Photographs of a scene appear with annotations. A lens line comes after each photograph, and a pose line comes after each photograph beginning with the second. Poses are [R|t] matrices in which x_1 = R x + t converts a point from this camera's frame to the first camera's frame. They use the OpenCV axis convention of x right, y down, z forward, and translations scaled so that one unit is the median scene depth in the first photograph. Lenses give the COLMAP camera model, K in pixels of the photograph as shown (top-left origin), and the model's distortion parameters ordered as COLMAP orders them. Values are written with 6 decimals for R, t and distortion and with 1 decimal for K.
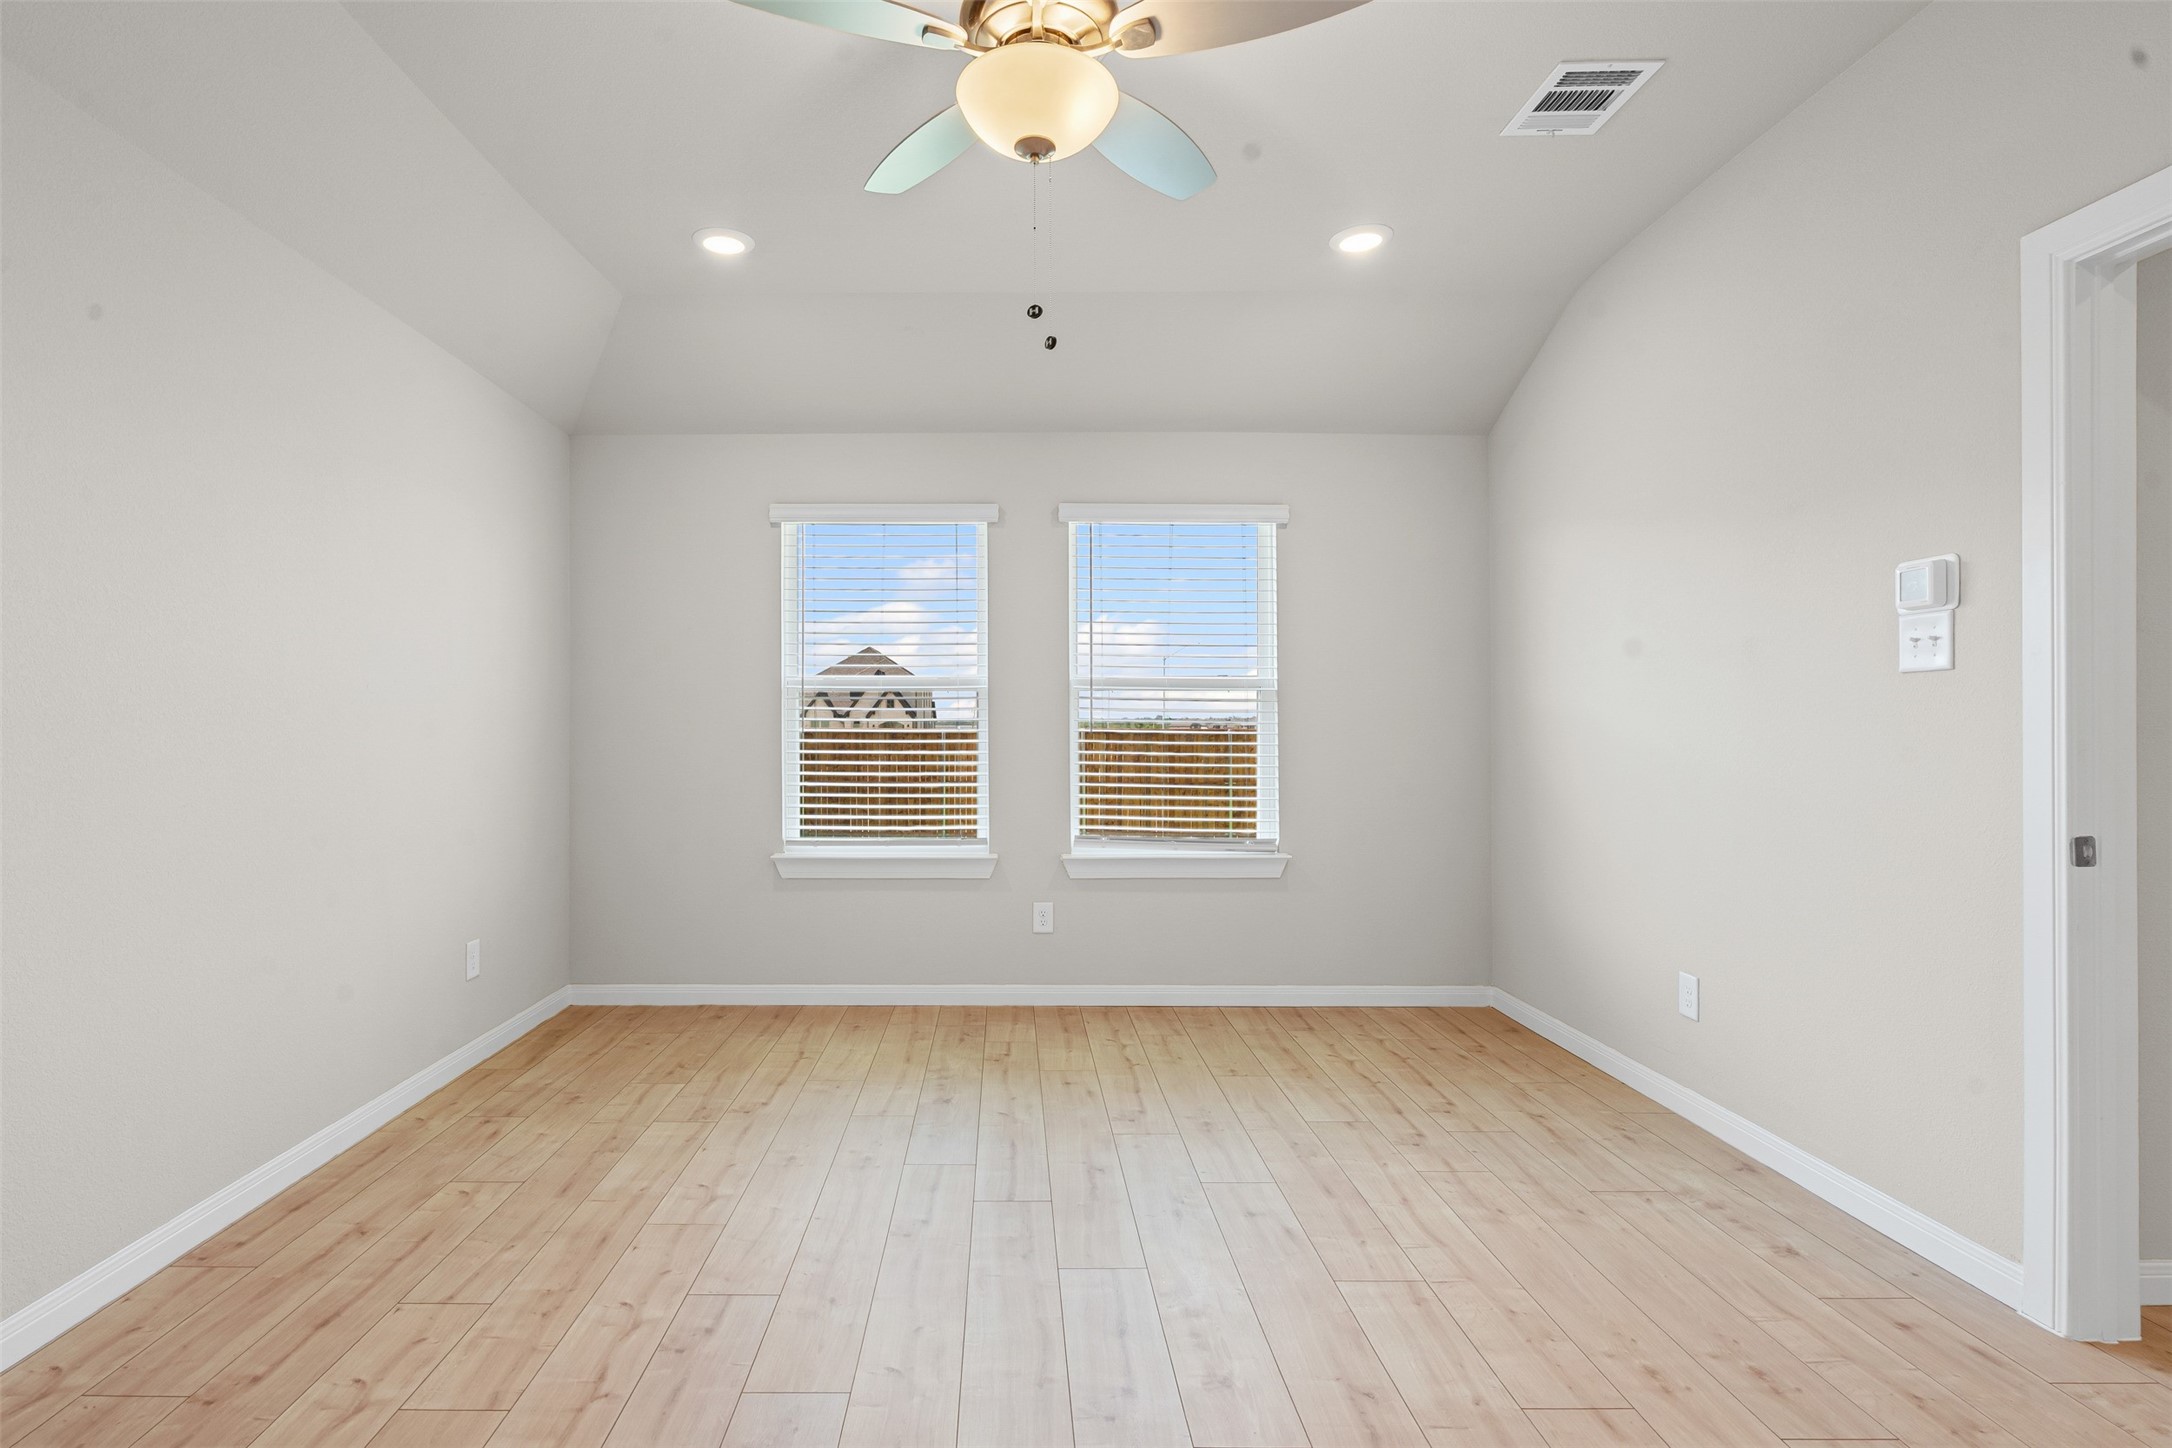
lens RADIAL K [[1029.6, 0, 999.2], [0, 1029.6, 728.6], [0, 0, 1]] dist [-0.005263, 0.001240]
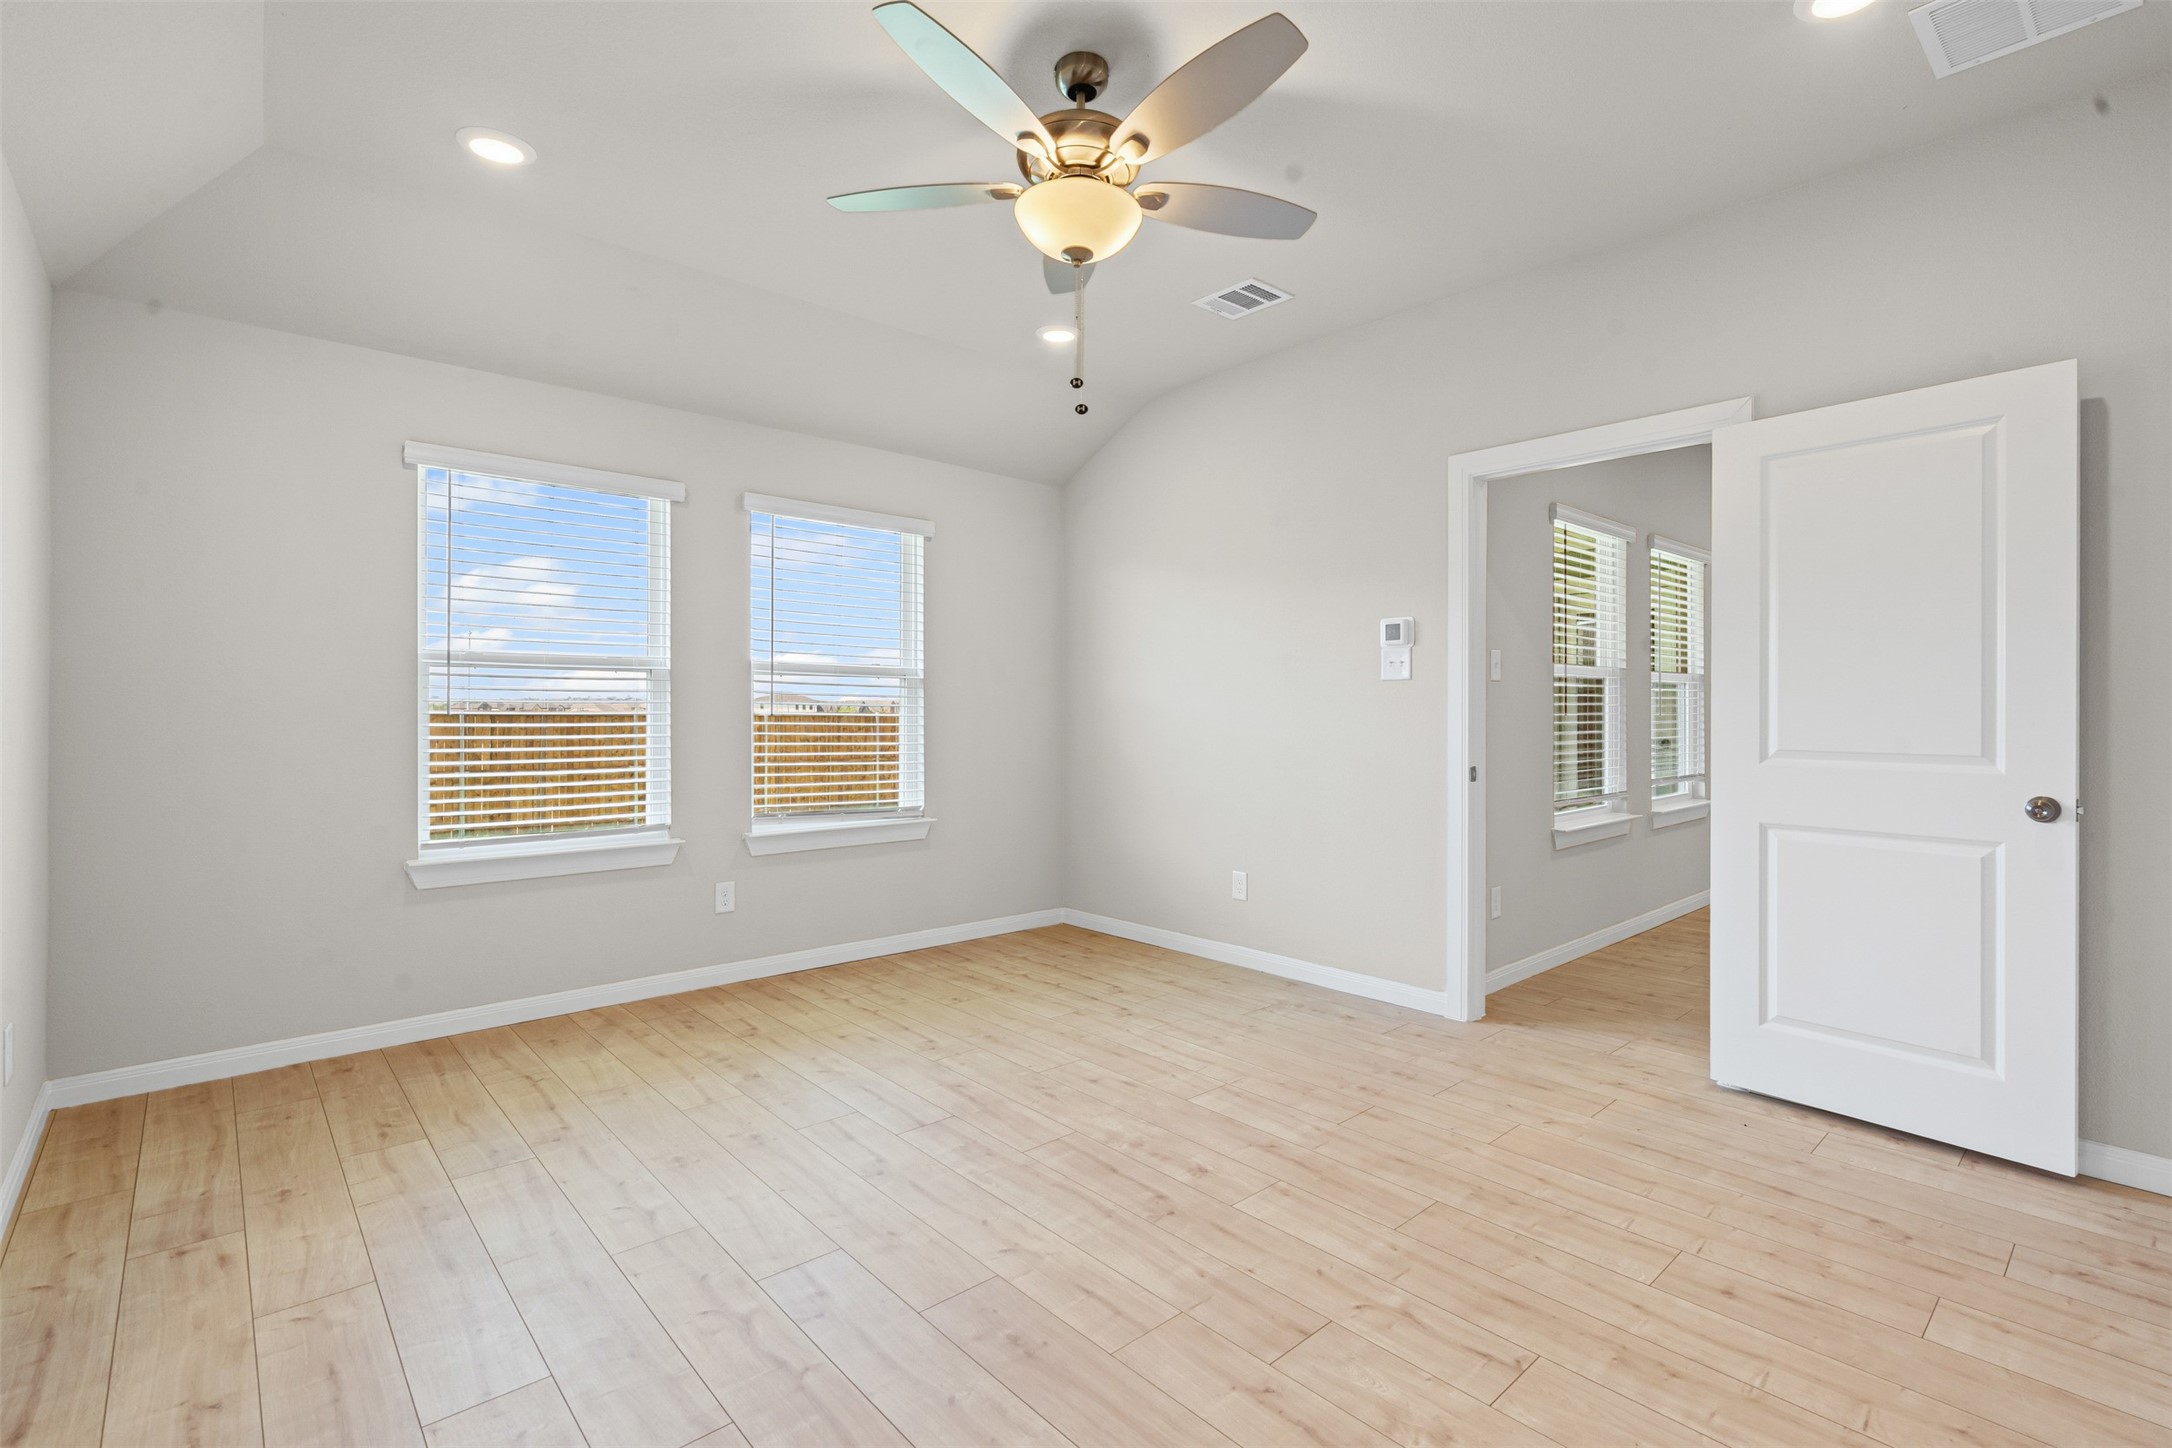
lens RADIAL K [[991.1, 0, 1088.2], [0, 991.1, 710.0], [0, 0, 1]] dist [-0.002067, 0.000379]
pose [[0.739521, 0.001943, 0.673130, -0.423136], [-0.001109, 0.999998, -0.001668, 0.000286], [-0.673132, 0.000487, 0.739522, 0.046664]]
